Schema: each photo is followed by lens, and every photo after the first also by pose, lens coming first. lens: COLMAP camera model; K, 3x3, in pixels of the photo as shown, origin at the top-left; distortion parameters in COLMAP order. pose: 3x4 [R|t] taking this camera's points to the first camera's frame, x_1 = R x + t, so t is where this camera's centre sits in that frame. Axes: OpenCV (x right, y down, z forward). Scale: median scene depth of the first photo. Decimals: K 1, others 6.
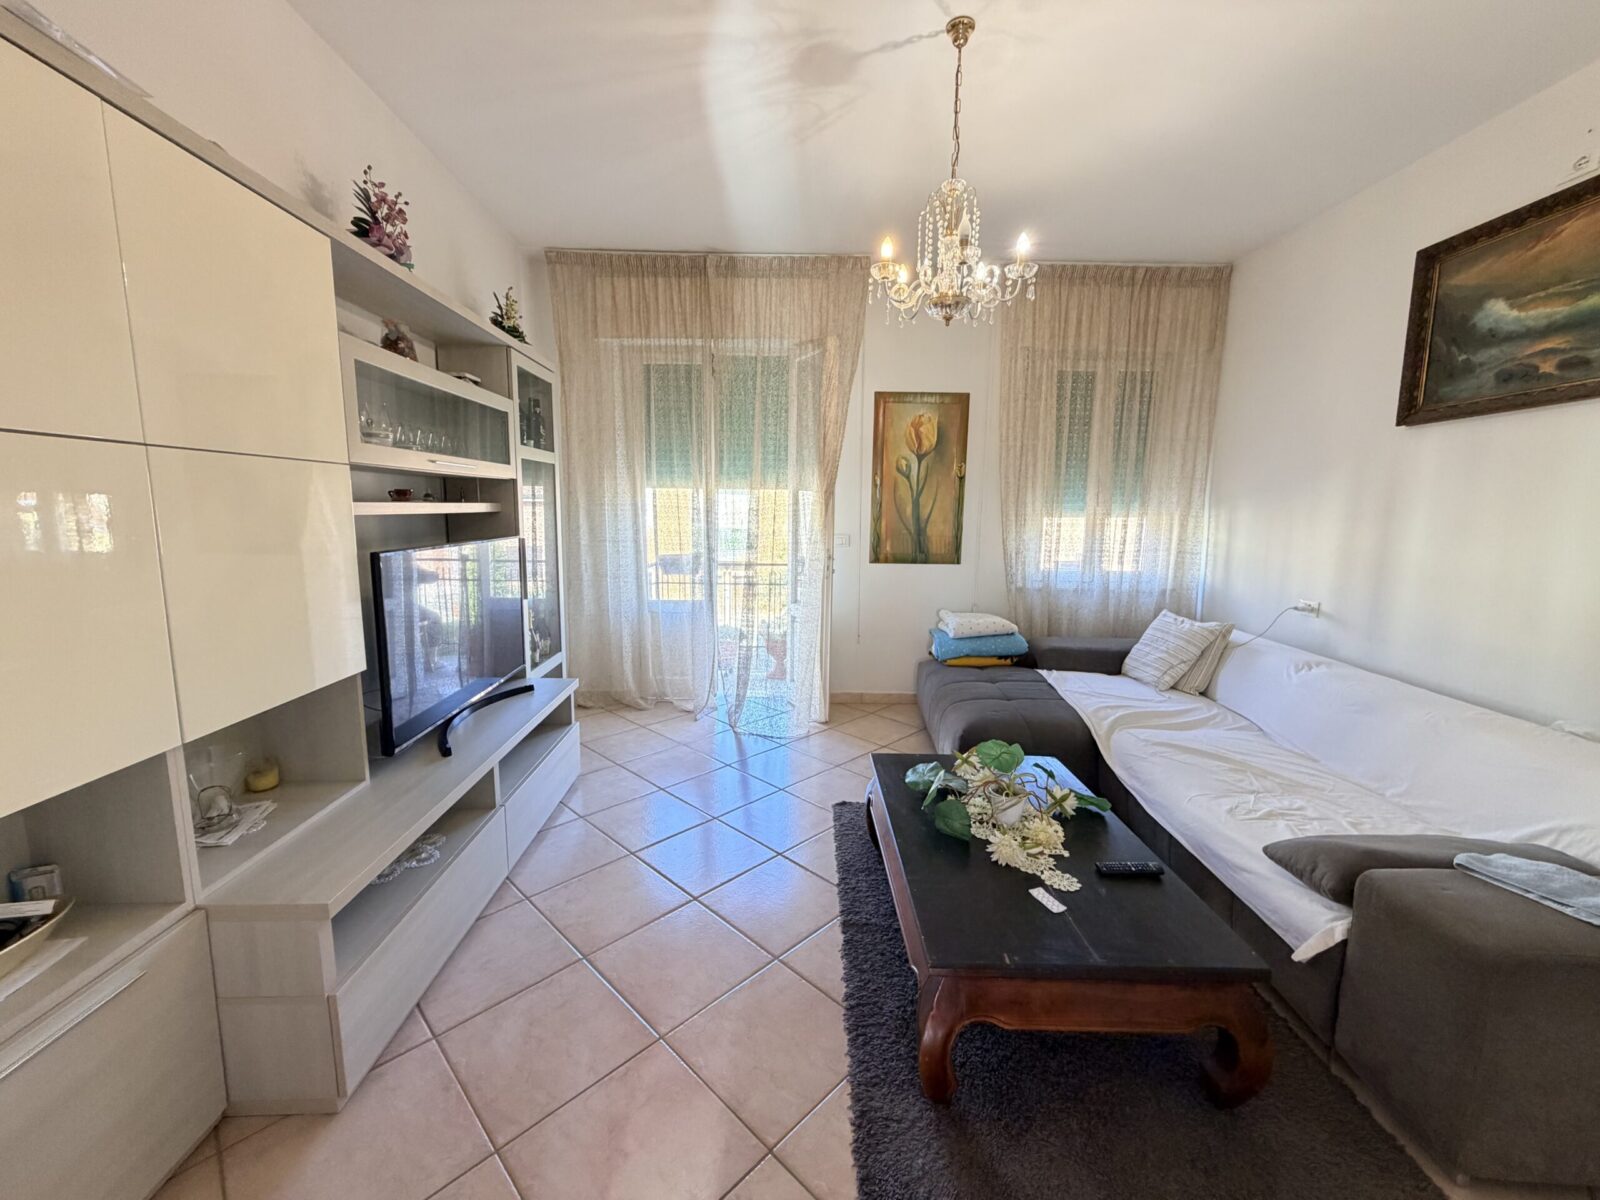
lens RADIAL K [[637.5, 0, 793.6], [0, 637.5, 597.5], [0, 0, 1]] dist [-0.000372, 0.000452]
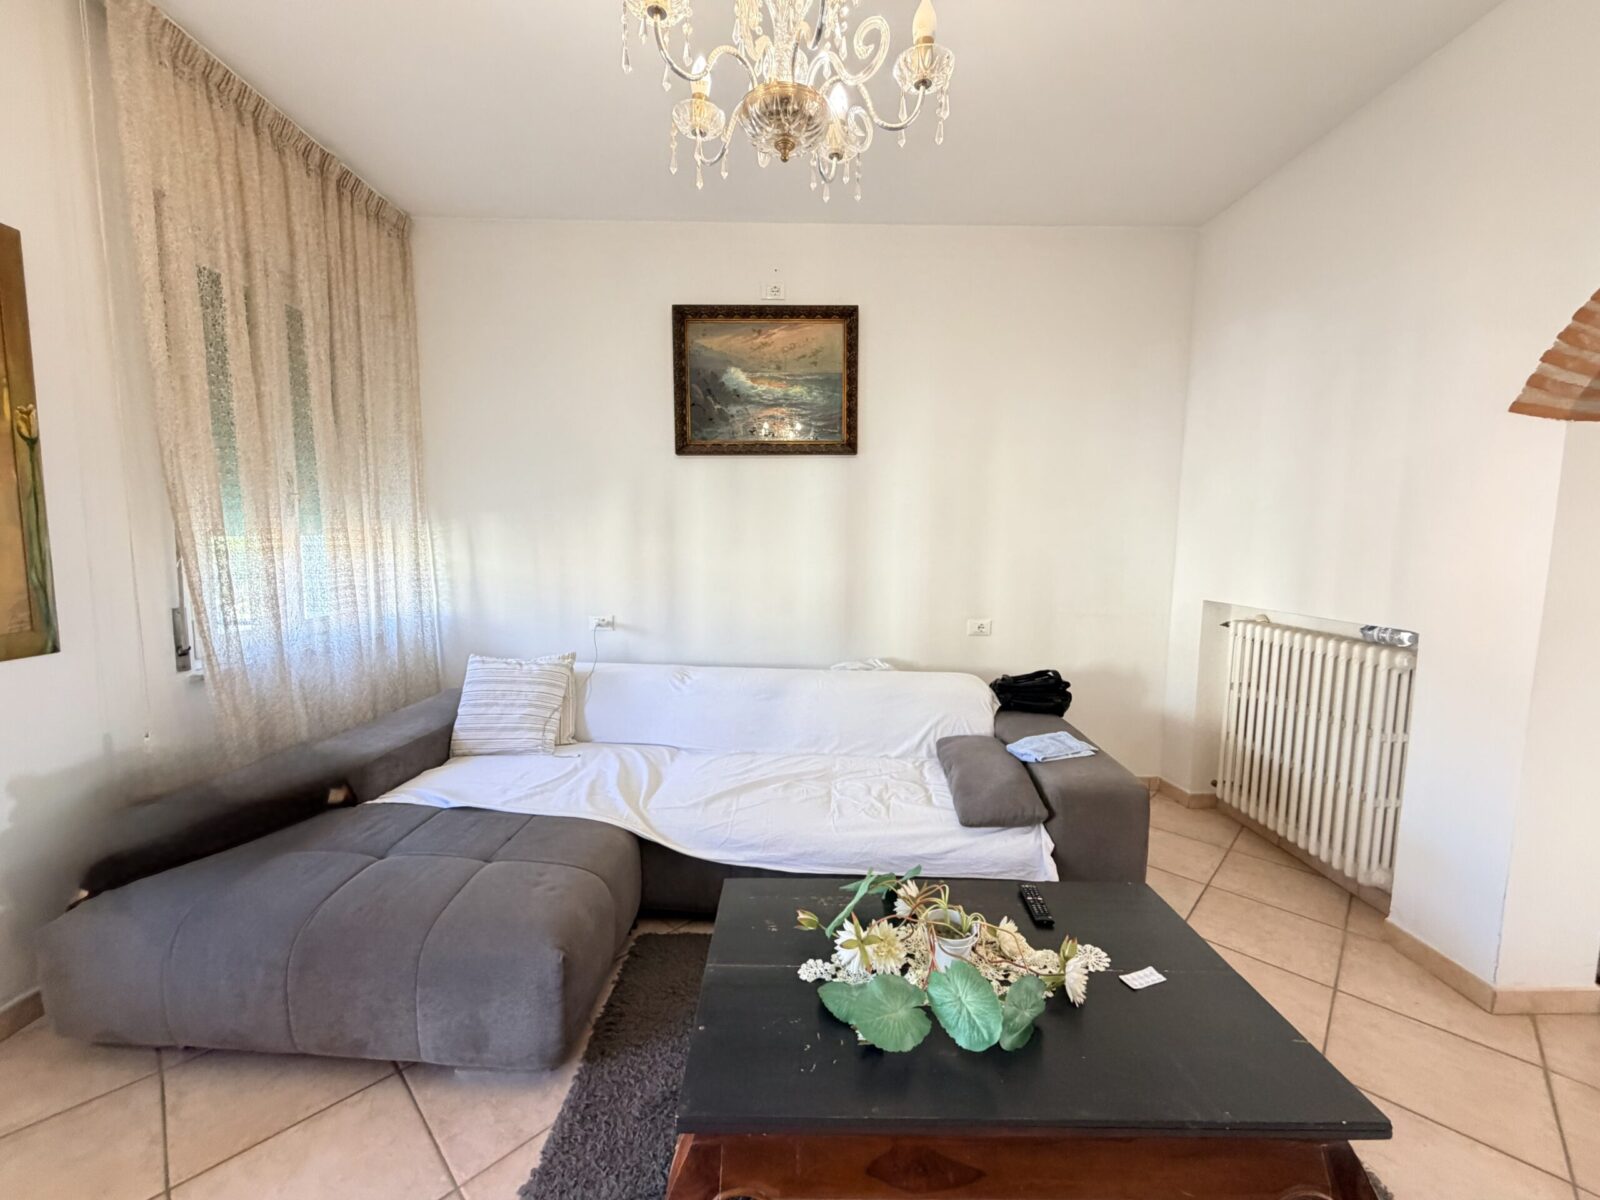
lens RADIAL K [[637.5, 0, 798.2], [0, 637.5, 601.6], [0, 0, 1]] dist [-0.000372, 0.000452]
pose [[-0.004581, -0.114444, 0.993419, -0.250364], [0.129356, 0.985015, 0.114072, -0.117649], [-0.991588, 0.129027, 0.010291, 0.867270]]
